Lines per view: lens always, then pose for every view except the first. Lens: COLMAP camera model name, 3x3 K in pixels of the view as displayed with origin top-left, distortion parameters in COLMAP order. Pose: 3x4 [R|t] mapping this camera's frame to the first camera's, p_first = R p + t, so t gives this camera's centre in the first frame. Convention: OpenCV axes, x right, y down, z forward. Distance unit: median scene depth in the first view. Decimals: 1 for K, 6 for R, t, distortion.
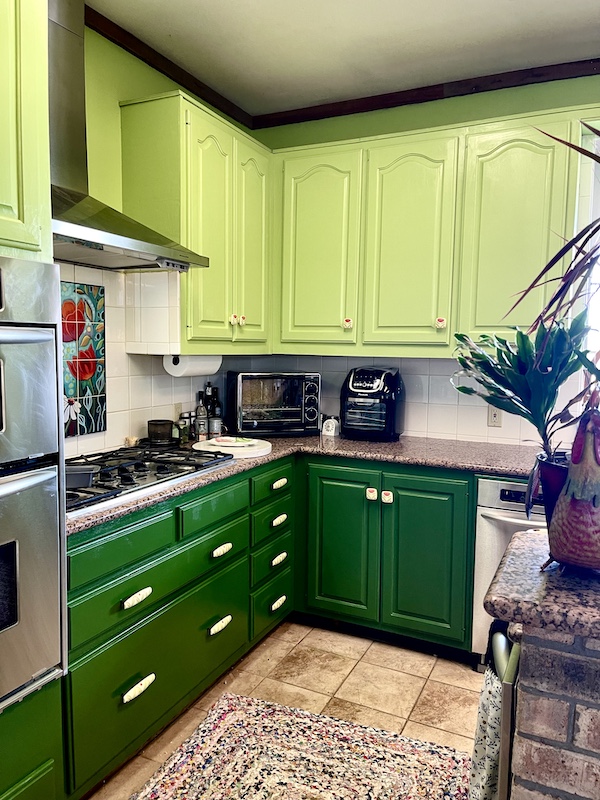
lens RADIAL K [[602.1, 0, 295.5], [0, 602.1, 399.8], [0, 0, 1]] dist [0.089094, -0.125781]
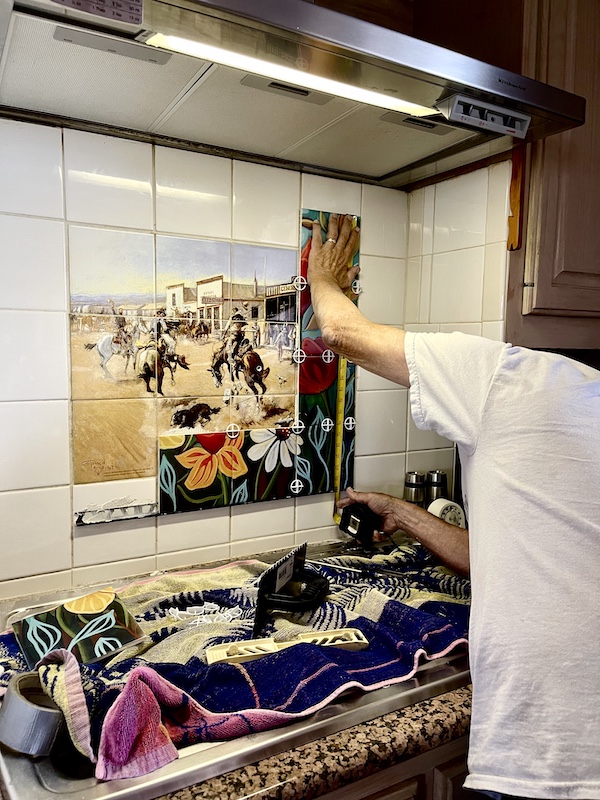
lens RADIAL K [[602.1, 0, 295.5], [0, 602.1, 399.8], [0, 0, 1]] dist [0.089094, -0.125781]
pose [[0.825188, 0.058947, -0.561773, -0.062108], [-0.060729, 0.998034, 0.015519, -0.034395], [0.561584, 0.021309, 0.827146, 0.549875]]
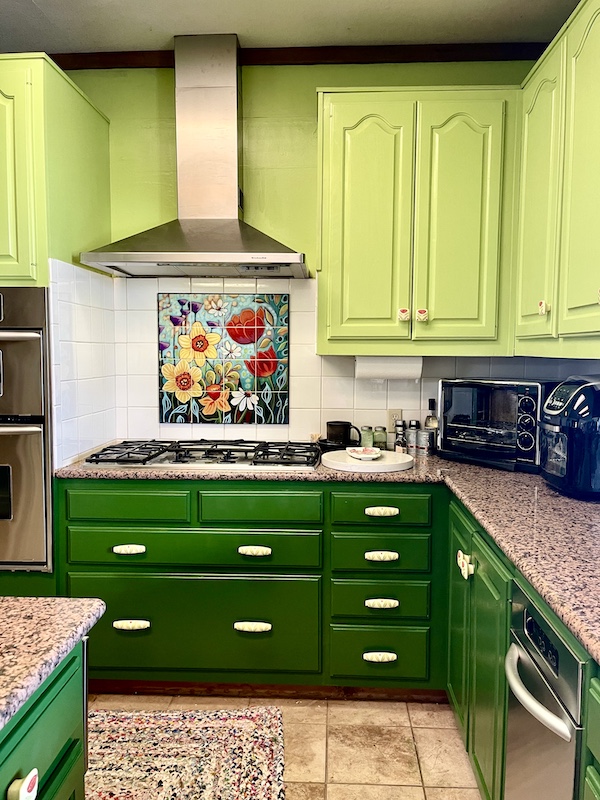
lens RADIAL K [[602.1, 0, 295.5], [0, 602.1, 399.8], [0, 0, 1]] dist [0.089094, -0.125781]
pose [[0.384951, 0.061632, -0.920877, 0.729353], [-0.084597, 0.995924, 0.031291, -0.030016], [0.919052, 0.065858, 0.388596, 0.608373]]
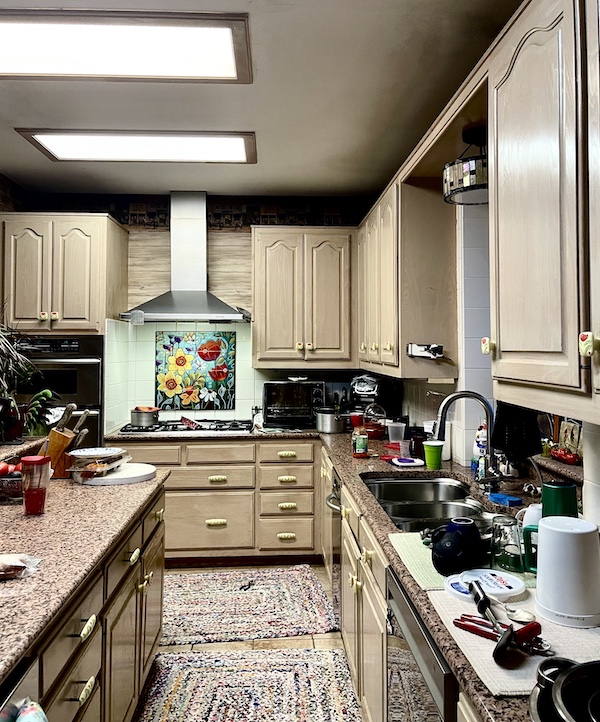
lens RADIAL K [[617.1, 0, 299.1], [0, 617.1, 316.4], [0, 0, 1]] dist [0.052141, -0.000288]
pose [[0.482326, -0.055783, -0.874214, 1.481482], [-0.073227, 0.991910, -0.103694, -0.049882], [0.872926, 0.114030, 0.474339, 0.266783]]
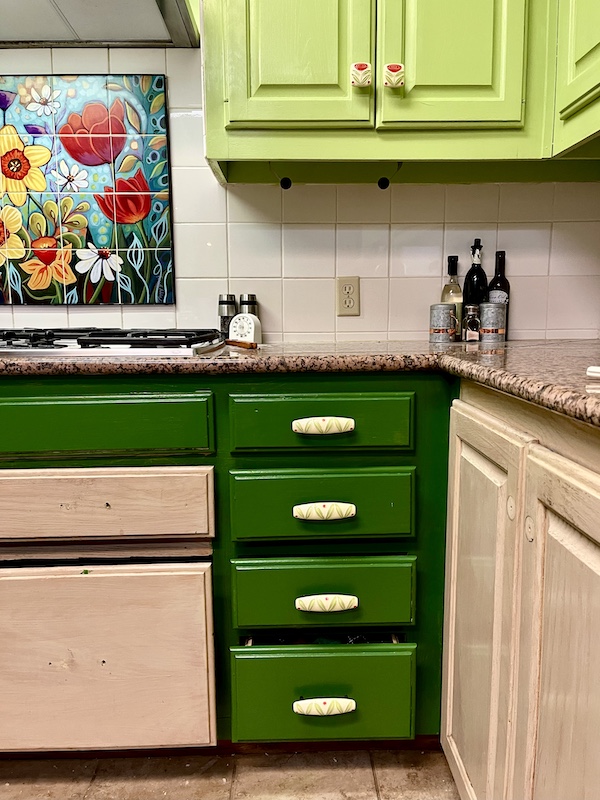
lens RADIAL K [[602.1, 0, 295.5], [0, 602.1, 399.8], [0, 0, 1]] dist [0.089094, -0.125781]
pose [[0.455215, 0.116388, -0.882742, 0.368408], [-0.067834, 0.993072, 0.095954, 0.086110], [0.887794, 0.016200, 0.459957, 0.846745]]
